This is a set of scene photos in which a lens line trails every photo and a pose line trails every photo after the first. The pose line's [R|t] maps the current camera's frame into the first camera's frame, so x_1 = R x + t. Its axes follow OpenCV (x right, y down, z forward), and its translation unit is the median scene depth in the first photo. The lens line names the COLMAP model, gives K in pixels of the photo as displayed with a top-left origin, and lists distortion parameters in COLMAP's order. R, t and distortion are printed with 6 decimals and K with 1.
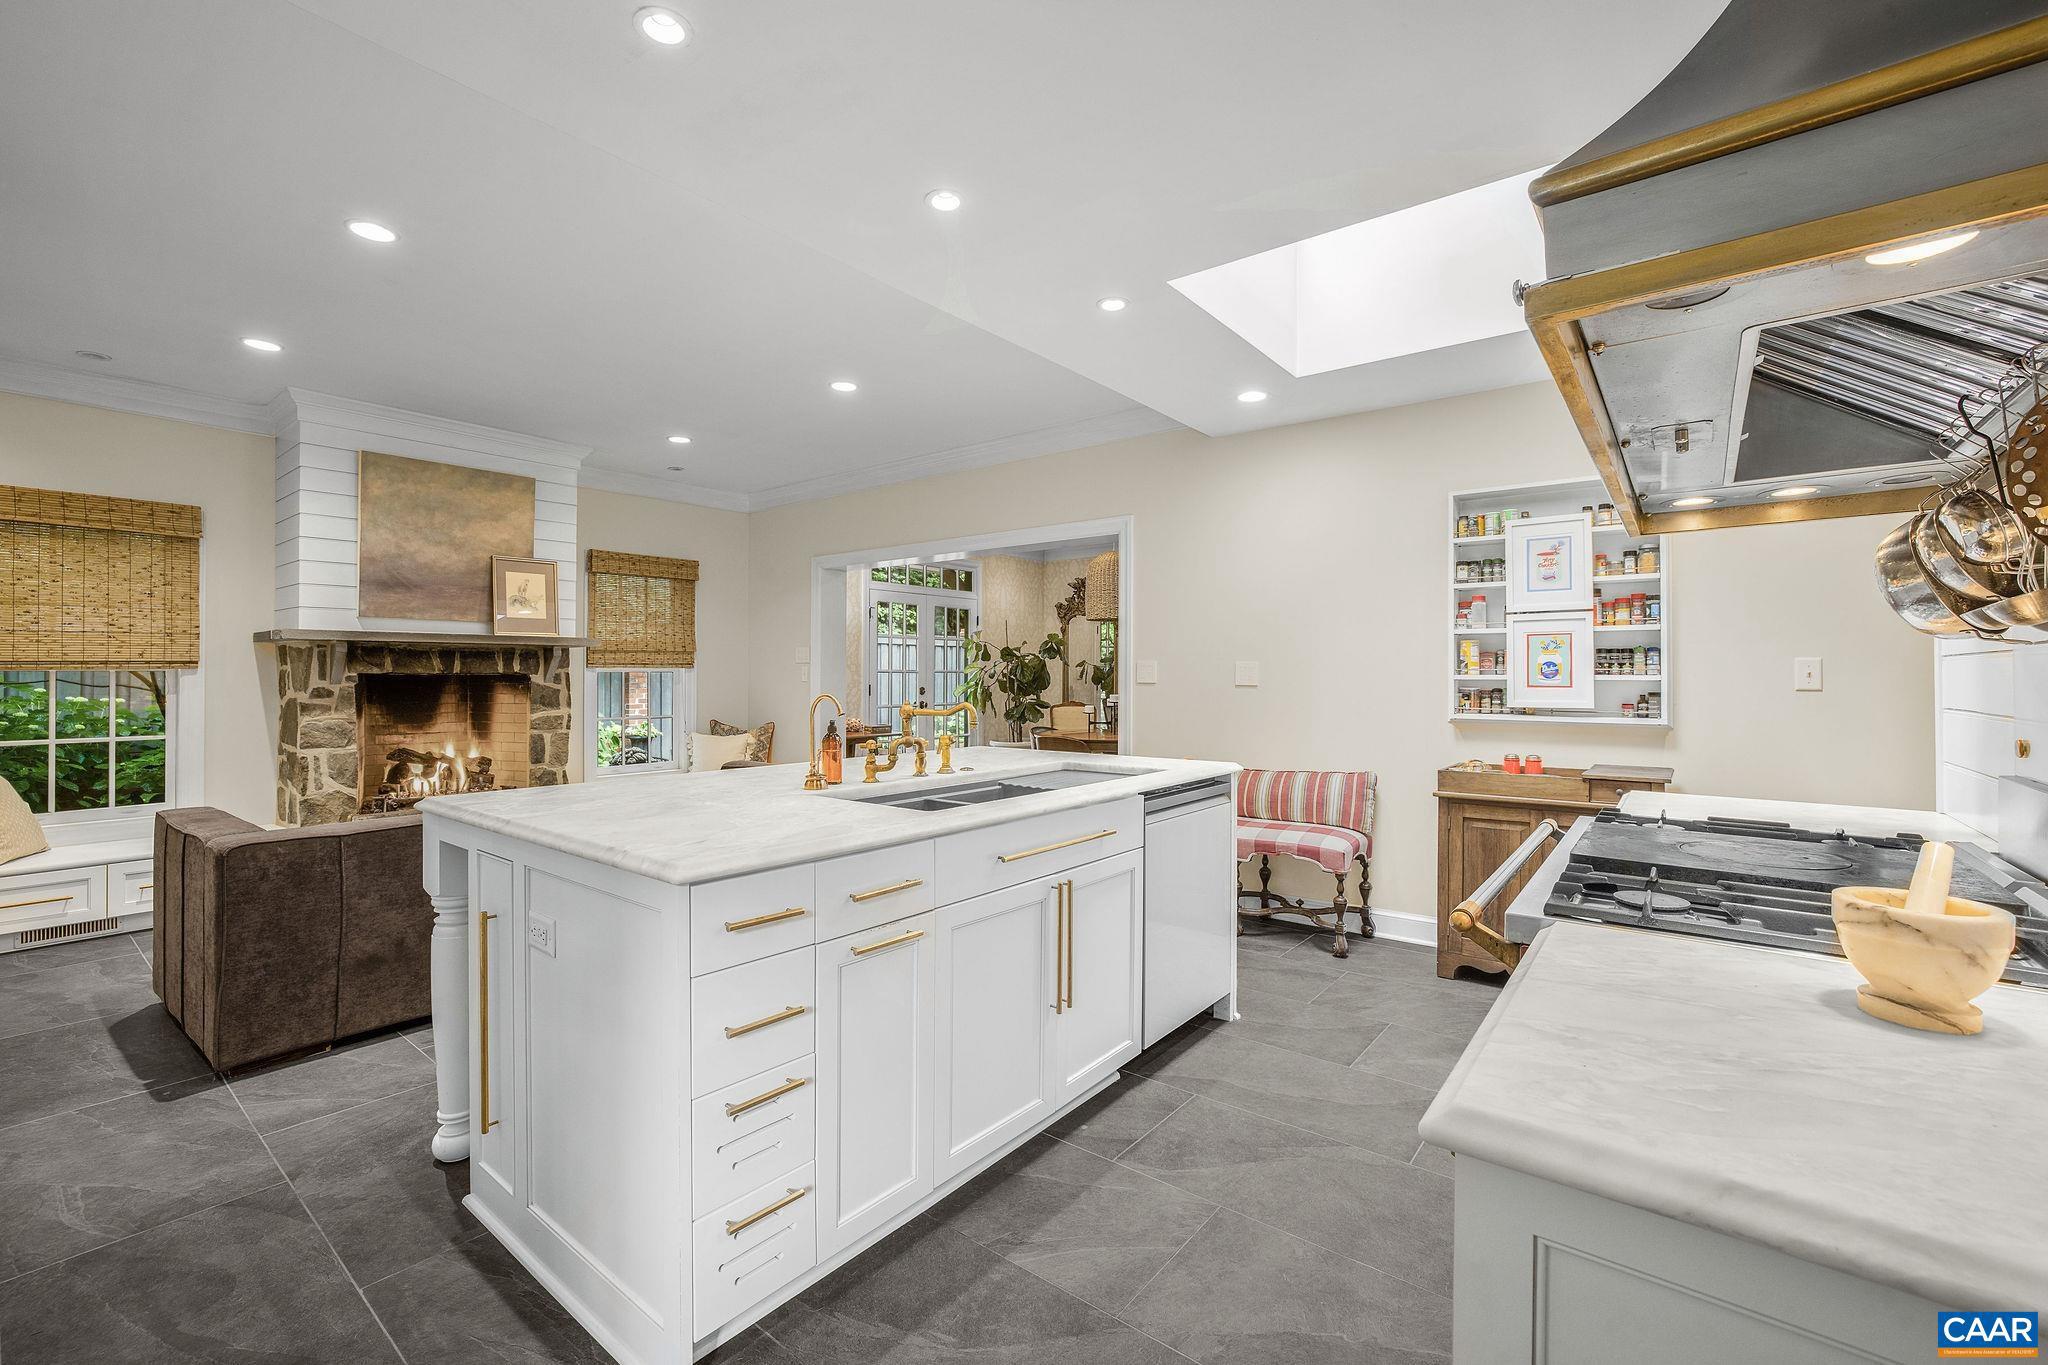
lens RADIAL K [[872.3, 0, 1003.6], [0, 872.3, 669.5], [0, 0, 1]] dist [-0.007603, 0.004415]
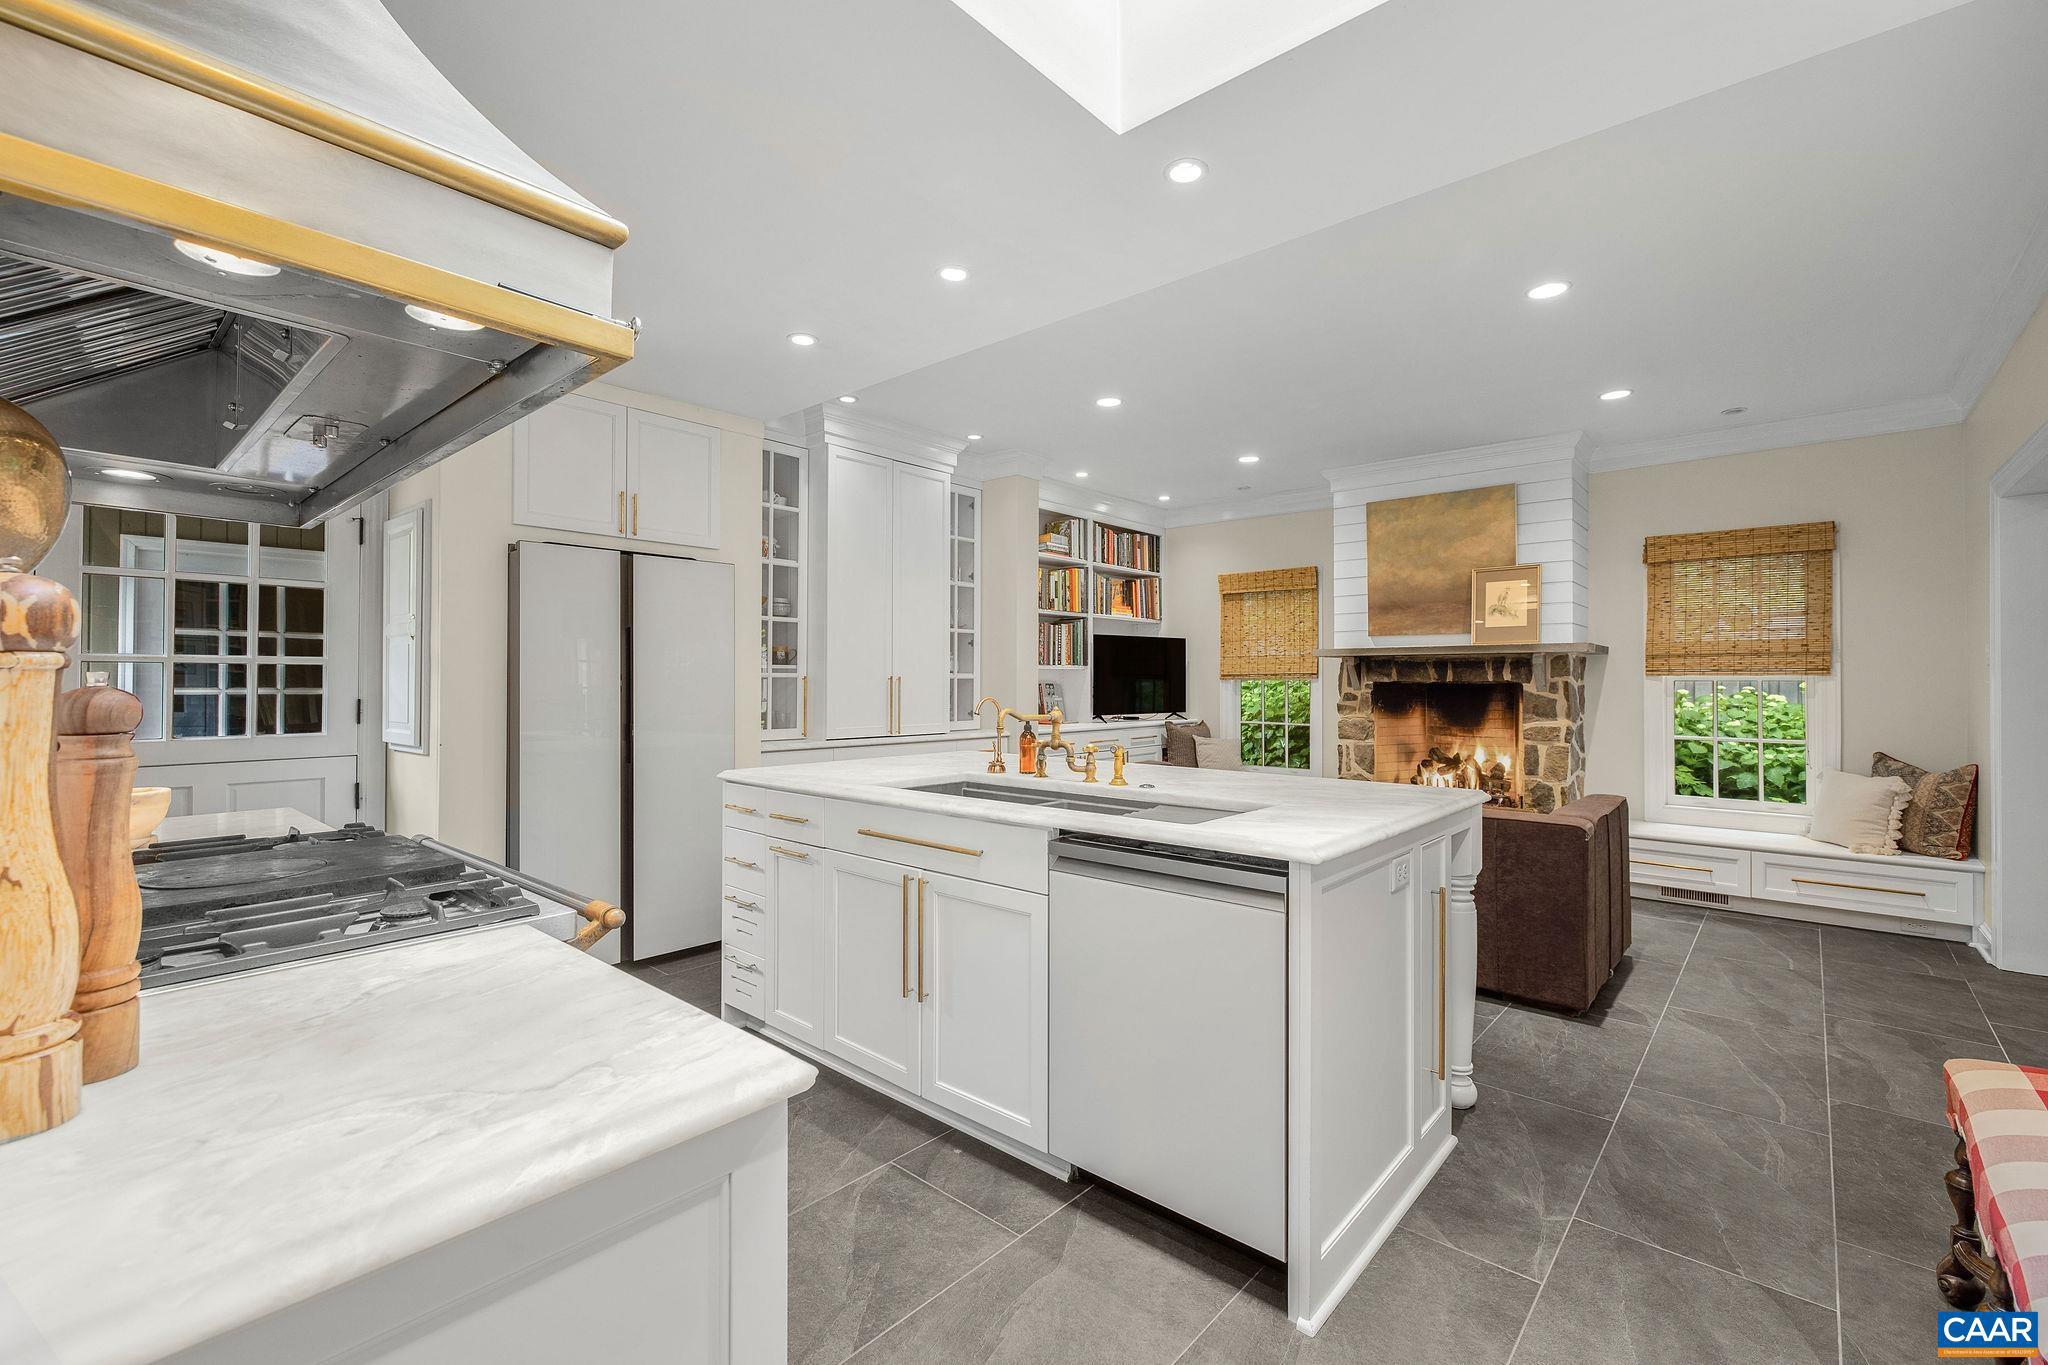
lens RADIAL K [[872.3, 0, 1028.1], [0, 872.3, 673.6], [0, 0, 1]] dist [-0.007603, 0.004415]
pose [[-0.034881, -0.010571, -0.999336, 0.458744], [0.001667, 0.999942, -0.010636, 0.004553], [0.999390, -0.002037, -0.034861, 0.484950]]
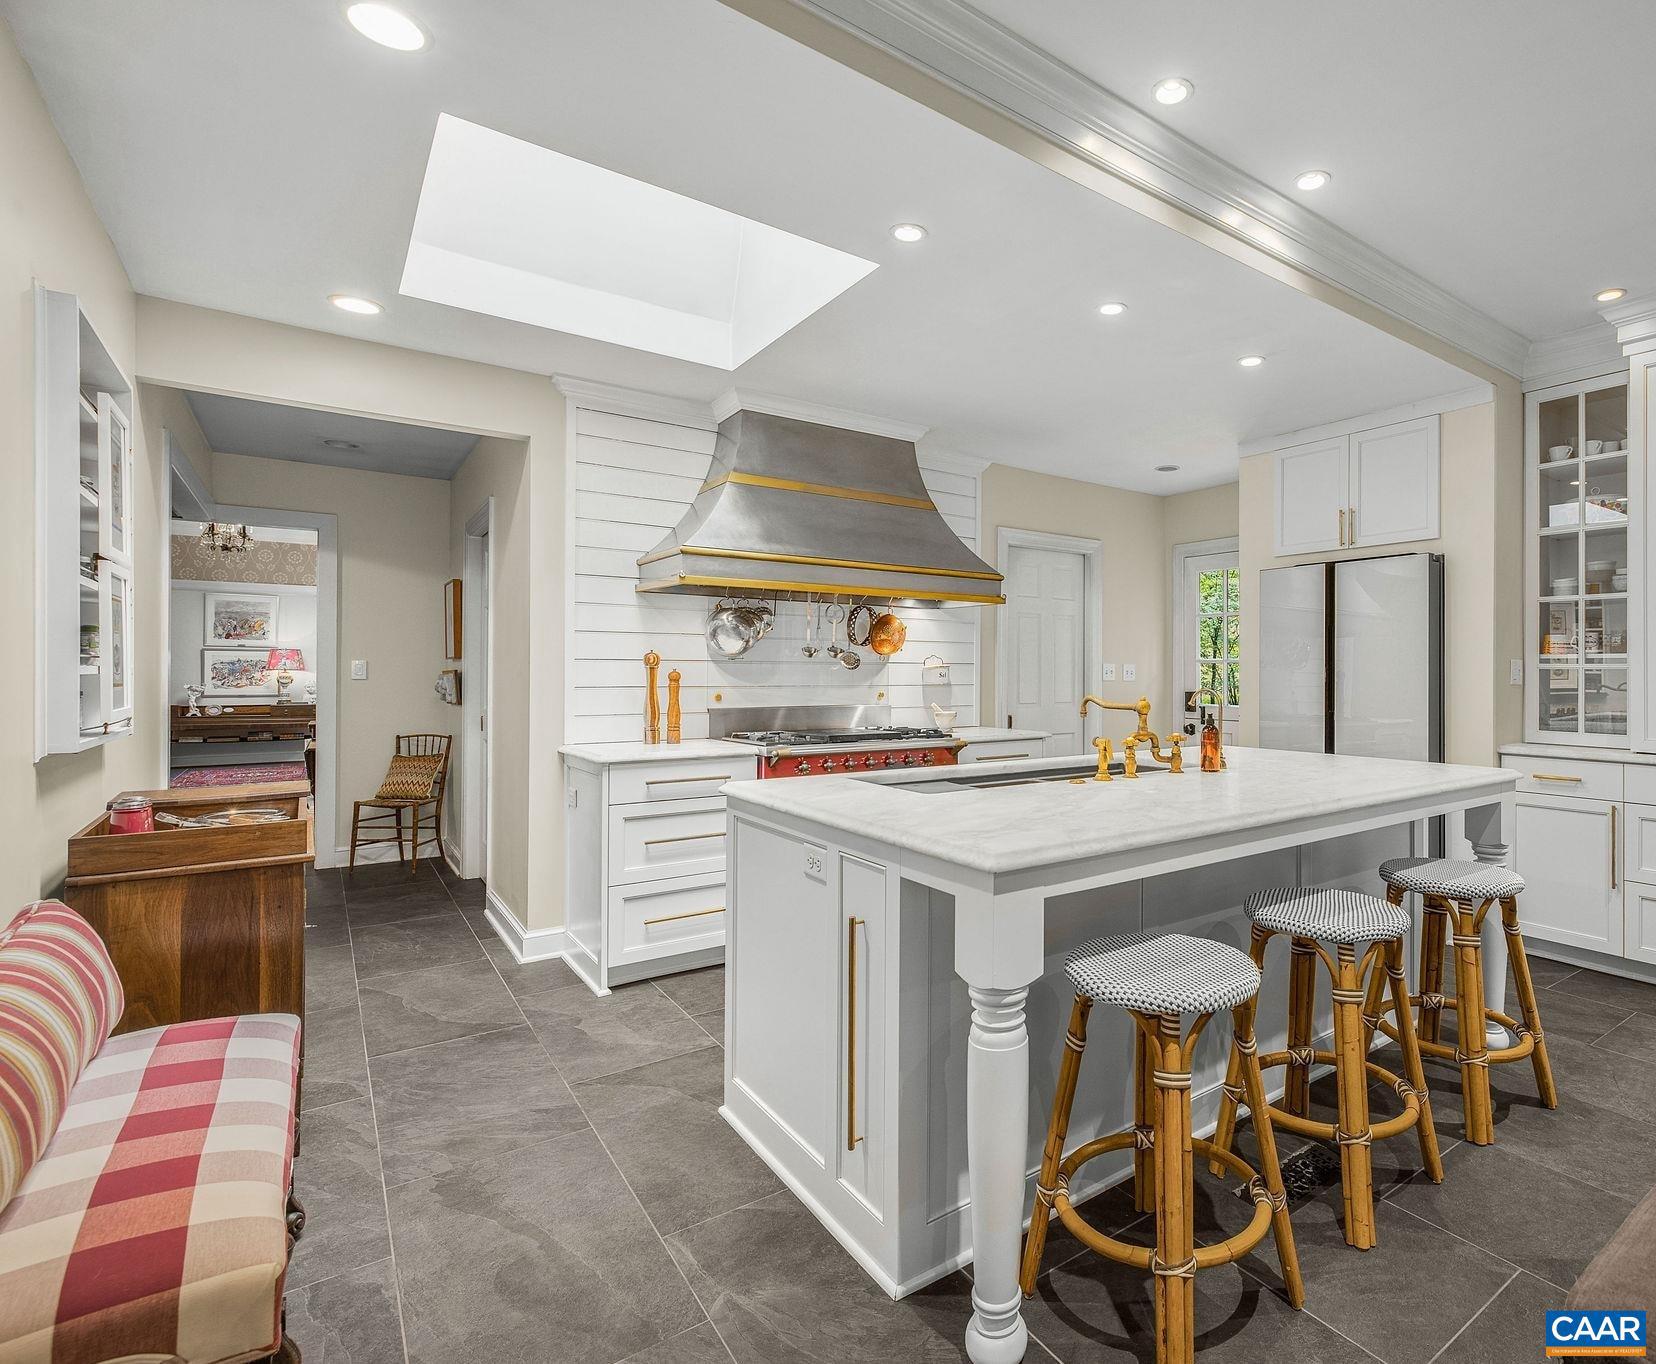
lens RADIAL K [[877.7, 0, 1021.5], [0, 877.7, 670.7], [0, 0, 1]] dist [0.016032, 0.001651]
pose [[-0.981038, -0.005452, 0.193736, -0.080976], [-0.006838, 0.999956, -0.006485, 0.007450], [-0.193692, -0.007687, -0.981032, 0.982171]]
